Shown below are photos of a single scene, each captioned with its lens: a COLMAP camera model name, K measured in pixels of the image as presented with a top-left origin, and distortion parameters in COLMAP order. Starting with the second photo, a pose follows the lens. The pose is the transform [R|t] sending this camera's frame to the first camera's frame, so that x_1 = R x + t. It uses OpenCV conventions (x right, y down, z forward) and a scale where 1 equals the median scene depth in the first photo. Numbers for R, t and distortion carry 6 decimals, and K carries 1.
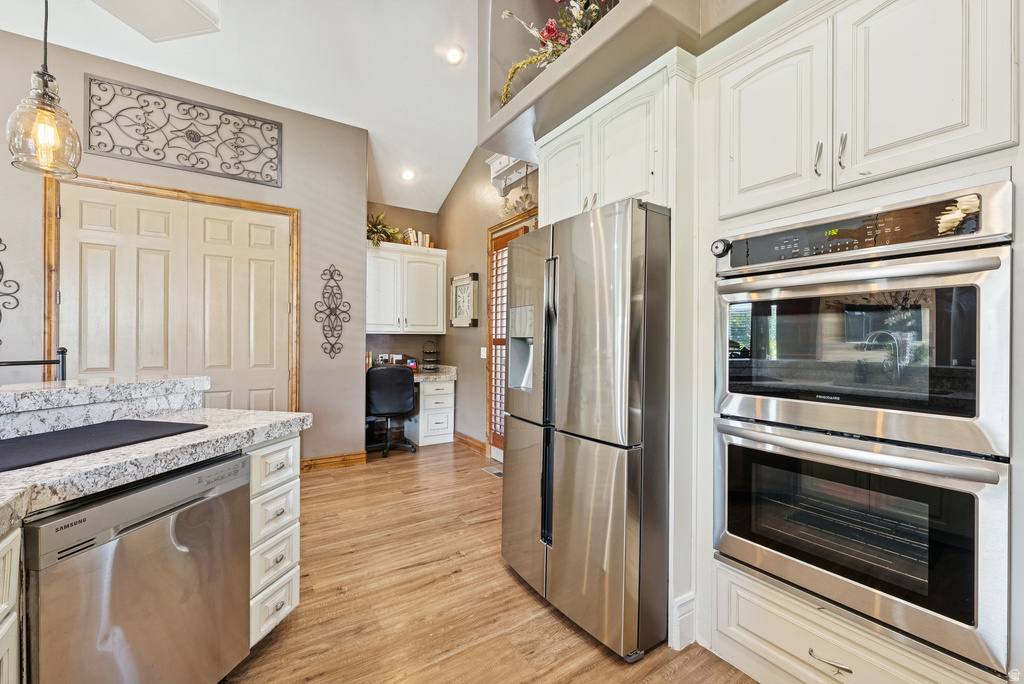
lens RADIAL K [[417.1, 0, 516.3], [0, 417.1, 341.4], [0, 0, 1]] dist [-0.000433, -0.000349]
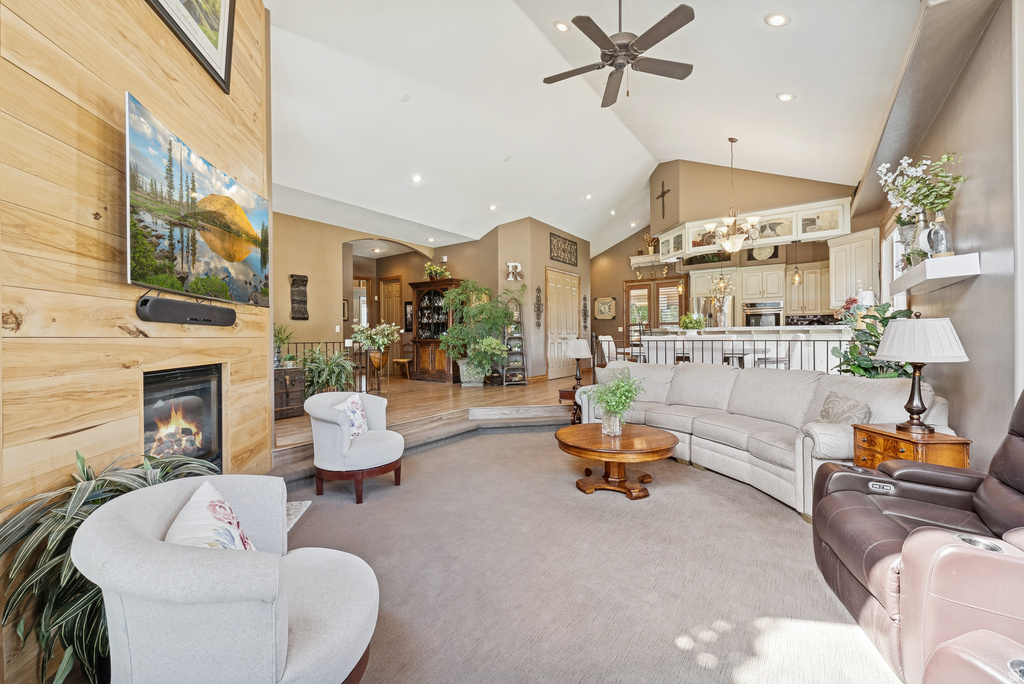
lens RADIAL K [[417.1, 0, 519.8], [0, 417.1, 335.9], [0, 0, 1]] dist [-0.000433, -0.000349]
pose [[0.920102, -0.017992, 0.391266, -4.800815], [0.019313, 0.999813, 0.000558, 0.154684], [-0.391203, 0.007043, 0.920277, -3.215966]]
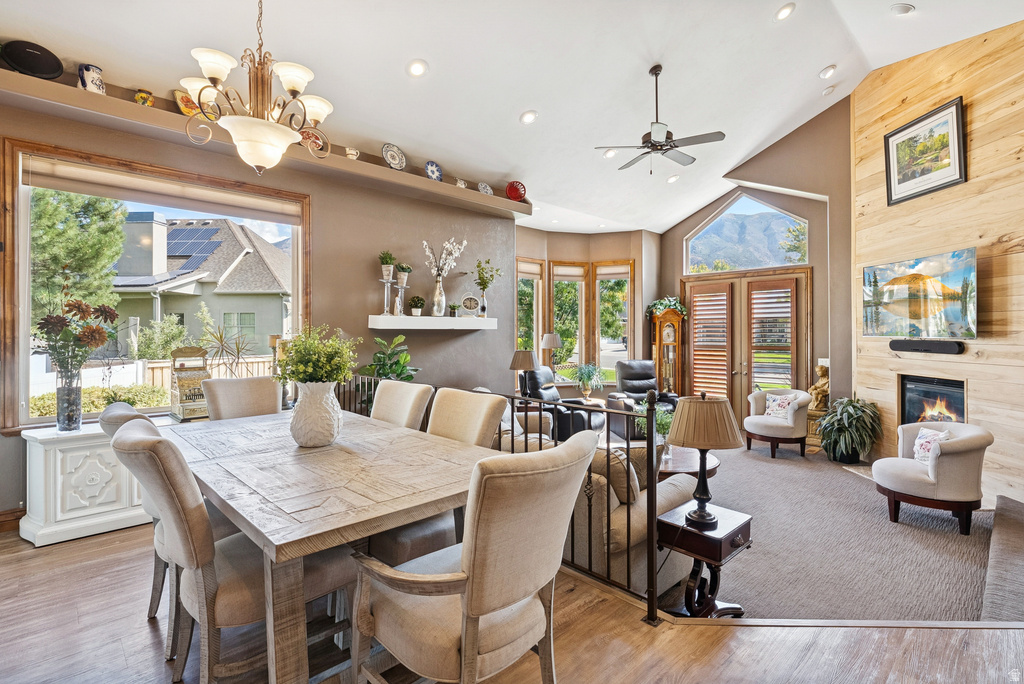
lens RADIAL K [[493.1, 0, 517.0], [0, 493.1, 337.8], [0, 0, 1]] dist [-0.002238, 0.000092]
pose [[-0.977320, -0.006281, -0.211673, -2.007492], [-0.008719, 0.999906, 0.010588, -0.021531], [0.211587, 0.012194, -0.977283, 1.327689]]
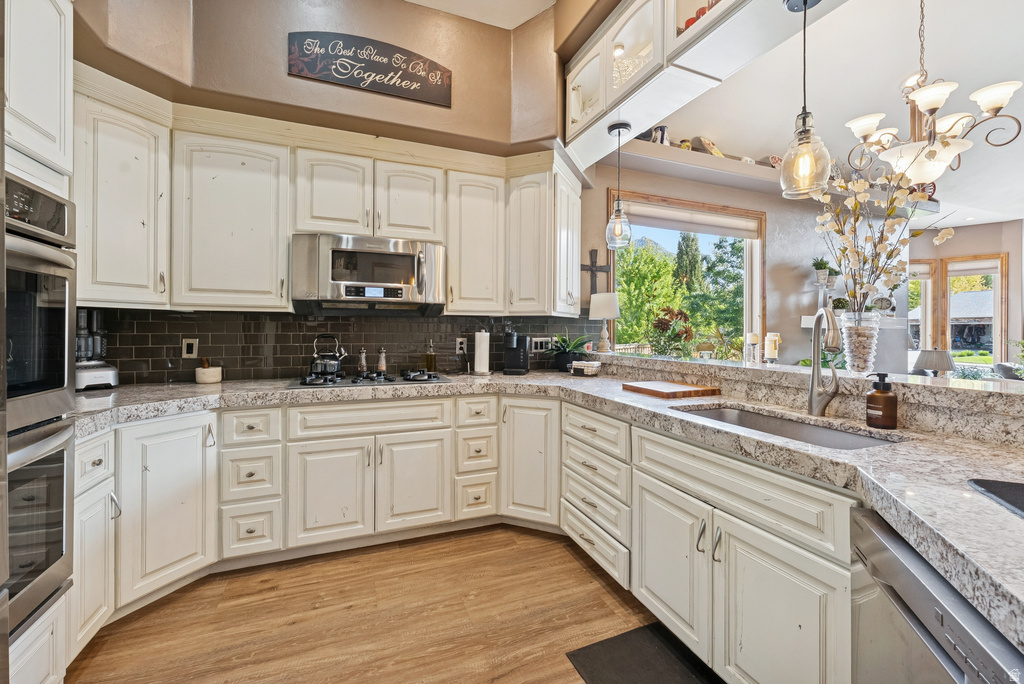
lens RADIAL K [[417.1, 0, 513.9], [0, 417.1, 328.4], [0, 0, 1]] dist [-0.000433, -0.000349]
pose [[-0.982122, -0.012029, 0.187861, -0.298864], [-0.012750, 0.999915, -0.002633, -0.001042], [-0.187814, -0.004982, -0.982192, 1.326237]]
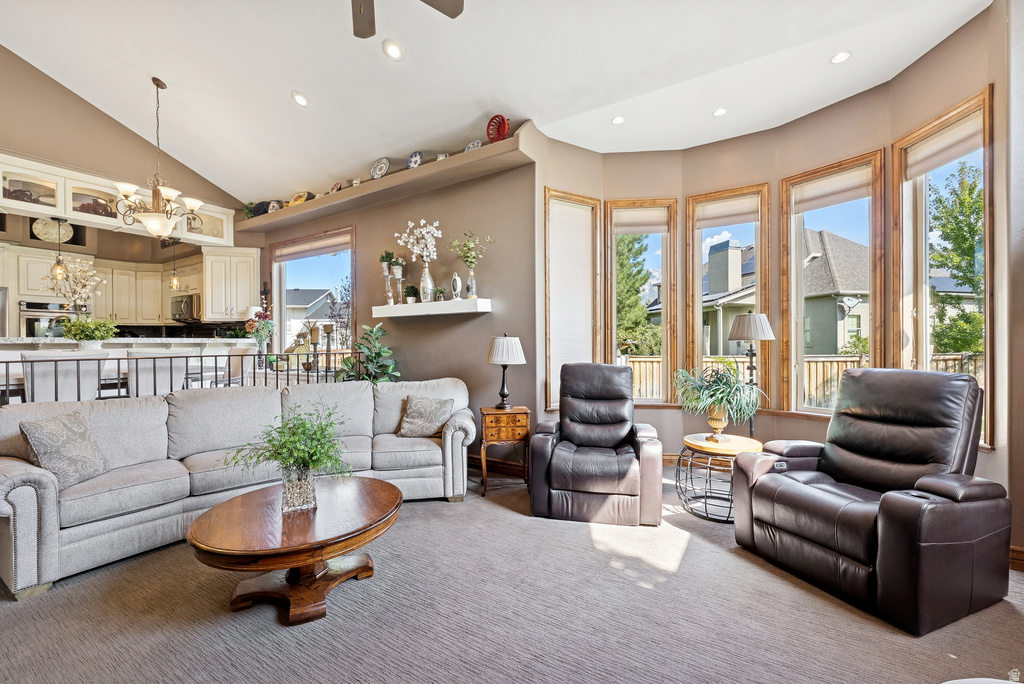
lens RADIAL K [[417.1, 0, 515.7], [0, 417.1, 344.9], [0, 0, 1]] dist [-0.000433, -0.000349]
pose [[-0.444176, -0.009046, 0.895894, -5.060358], [0.004946, 0.999909, 0.012549, 0.136556], [-0.895926, 0.010005, -0.444090, -1.380411]]
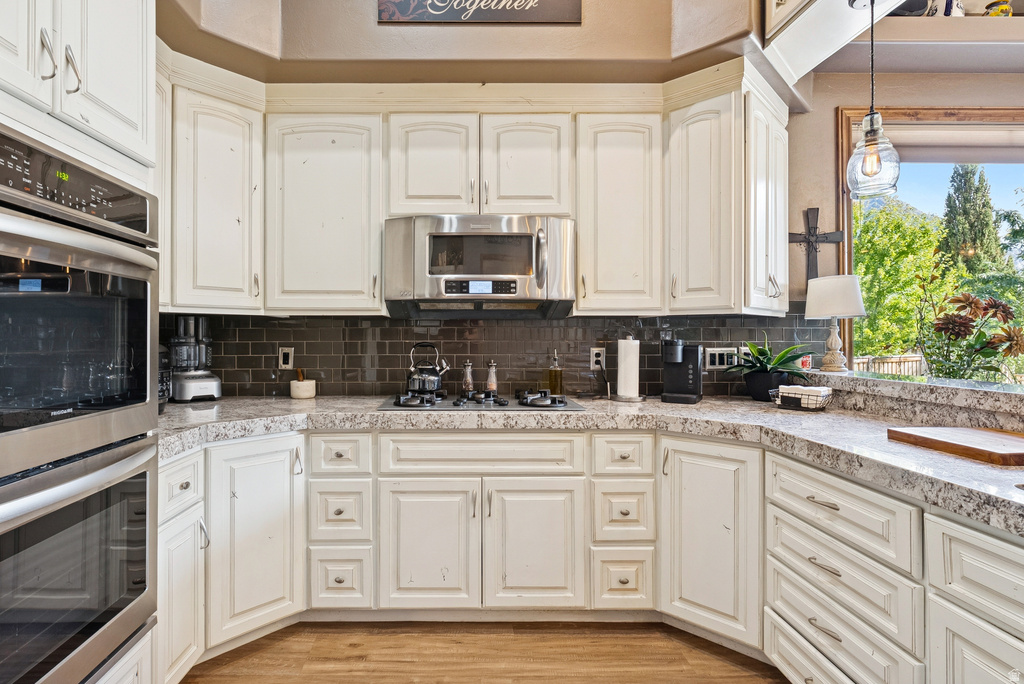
lens RADIAL K [[515.5, 0, 462.6], [0, 515.5, 332.8], [0, 0, 1]] dist [-0.000161, -0.001442]
pose [[-0.843822, -0.004983, 0.536600, -0.233934], [-0.007486, 0.999969, -0.002486, -0.000204], [-0.536571, -0.006115, -0.843833, 1.152592]]
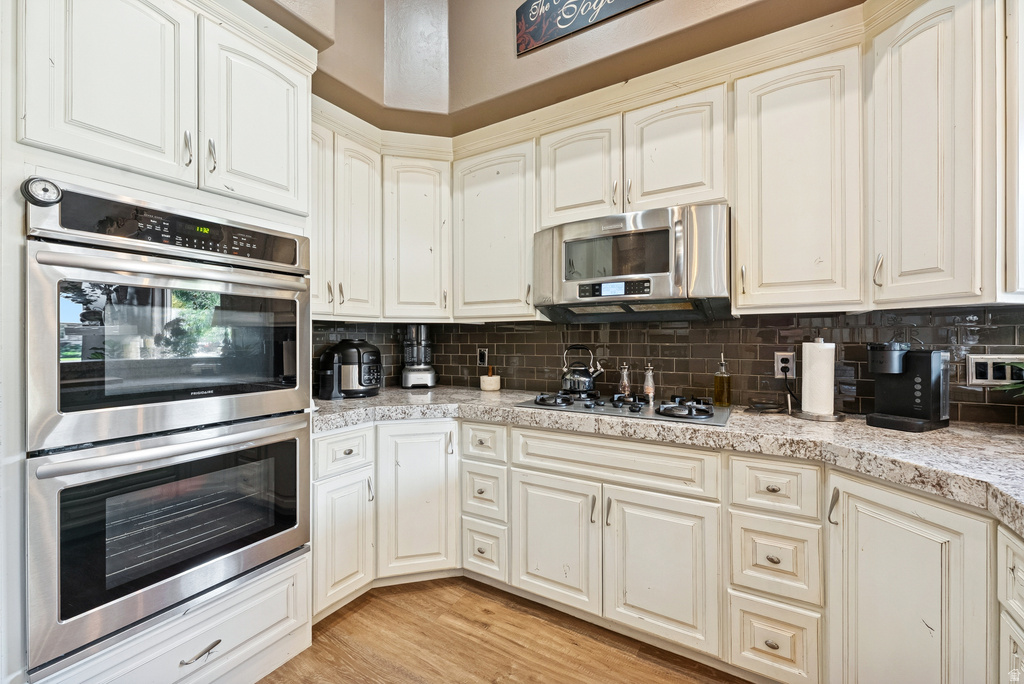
lens RADIAL K [[417.1, 0, 512.4], [0, 417.1, 337.6], [0, 0, 1]] dist [-0.000433, -0.000349]
pose [[-0.440266, -0.003764, 0.897859, -0.413285], [-0.000798, 0.999992, 0.003800, -0.002440], [-0.897867, 0.000956, -0.440266, 0.649456]]
